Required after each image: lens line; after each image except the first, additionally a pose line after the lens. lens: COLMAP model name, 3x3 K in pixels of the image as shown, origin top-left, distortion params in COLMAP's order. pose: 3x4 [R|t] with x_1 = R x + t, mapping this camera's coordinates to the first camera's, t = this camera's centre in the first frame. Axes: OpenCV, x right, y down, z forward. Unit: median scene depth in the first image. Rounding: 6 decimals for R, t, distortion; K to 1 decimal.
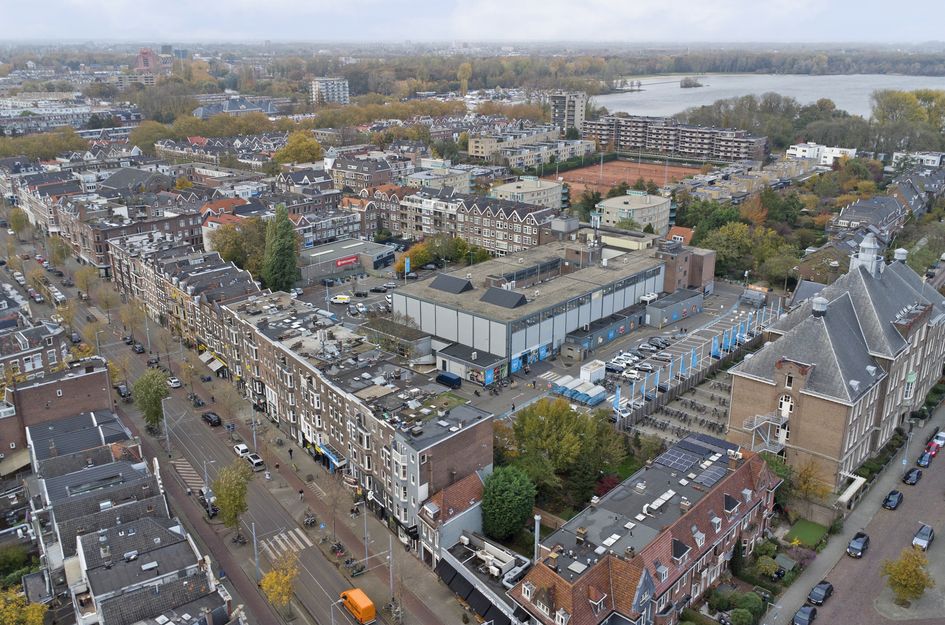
lens RADIAL K [[827.5, 0, 472.5], [0, 827.5, 312.5], [0, 0, 1]] dist [0.013586, 0.007088]
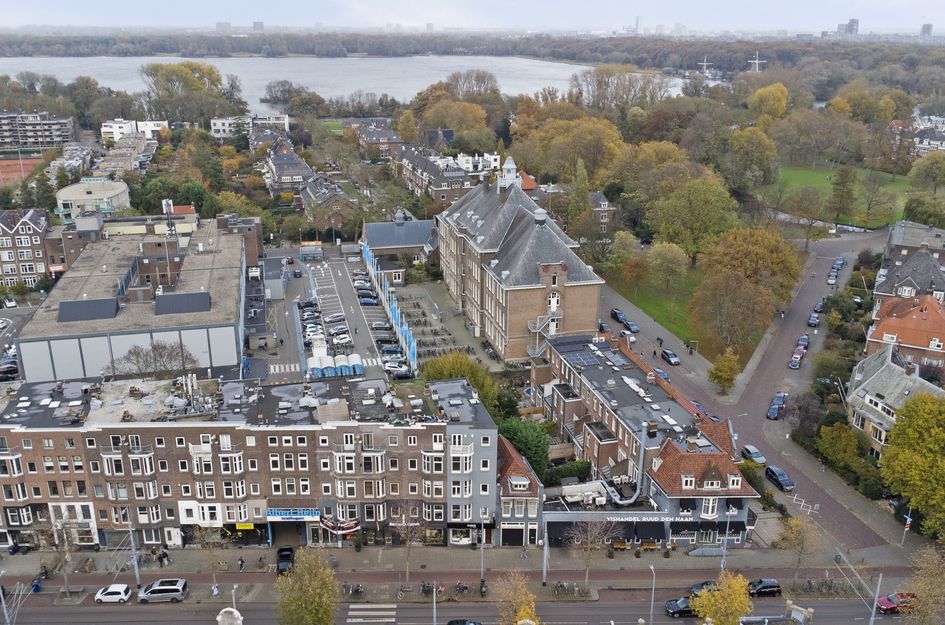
lens RADIAL K [[827.5, 0, 472.5], [0, 827.5, 312.5], [0, 0, 1]] dist [0.013586, 0.007088]
pose [[0.563751, -0.271874, 0.779916, -0.545525], [0.259197, 0.954805, 0.145483, -0.066553], [-0.784221, 0.120136, 0.608741, 0.329895]]
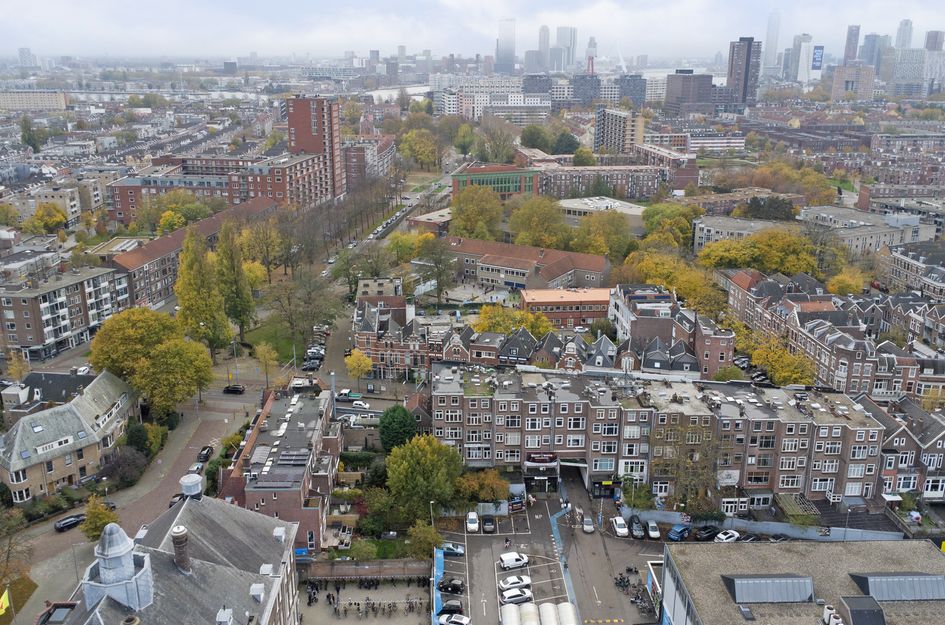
lens RADIAL K [[823.0, 0, 472.5], [0, 823.0, 312.5], [0, 0, 1]] dist [0.012234, 0.010597]
pose [[-0.720249, 0.206666, -0.662216, 0.615298], [-0.223153, 0.834834, 0.503245, -0.486586], [0.656844, 0.510237, -0.555170, 1.323099]]
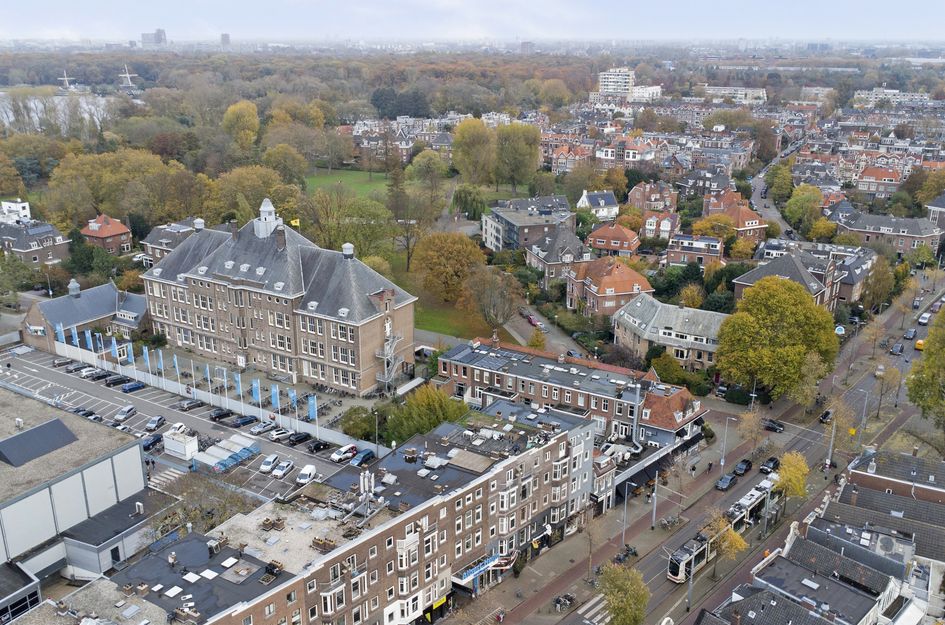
lens RADIAL K [[829.0, 0, 472.5], [0, 829.0, 312.5], [0, 0, 1]] dist [0.019266, 0.008233]
pose [[-0.185507, -0.315654, 0.930564, -0.717245], [0.308941, 0.880245, 0.360173, -0.282988], [-0.932814, 0.354304, -0.065773, 0.846461]]
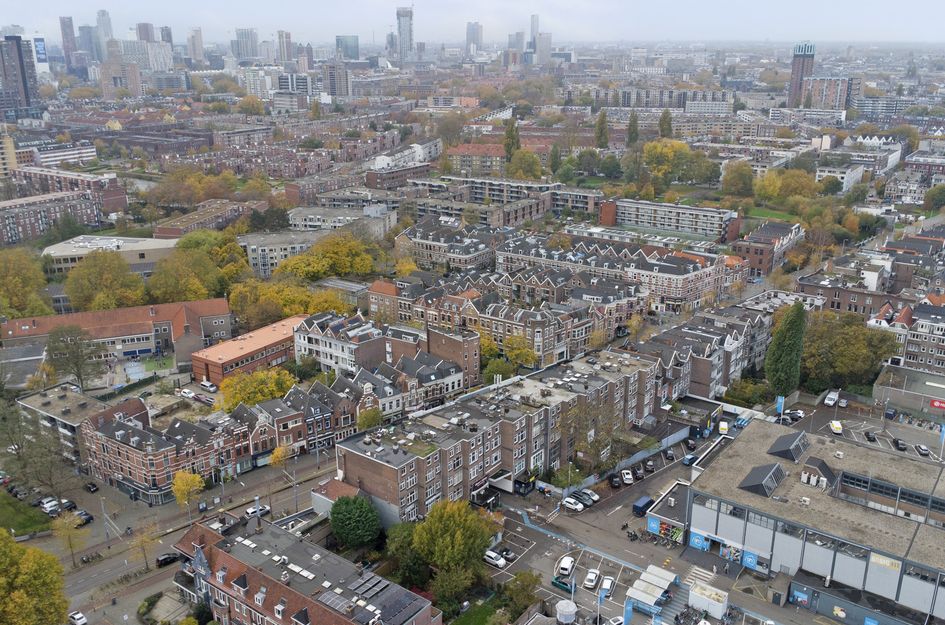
lens RADIAL K [[814.8, 0, 472.5], [0, 814.8, 312.5], [0, 0, 1]] dist [0.007859, 0.006545]
pose [[0.084849, 0.317357, -0.944503, 0.887214], [-0.312724, 0.908505, 0.277168, -0.368210], [0.946047, 0.271851, 0.176331, 0.661237]]
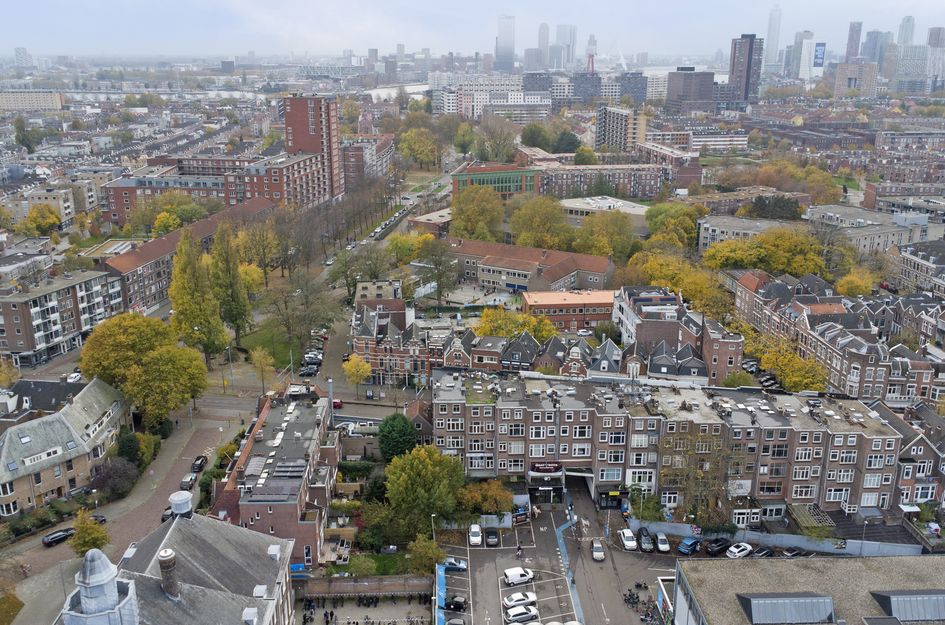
lens RADIAL K [[827.5, 0, 472.5], [0, 827.5, 312.5], [0, 0, 1]] dist [0.013586, 0.007088]
pose [[-0.719511, 0.209327, -0.662183, 0.598412], [-0.220364, 0.835405, 0.503526, -0.478245], [0.658593, 0.508214, -0.554955, 1.304097]]
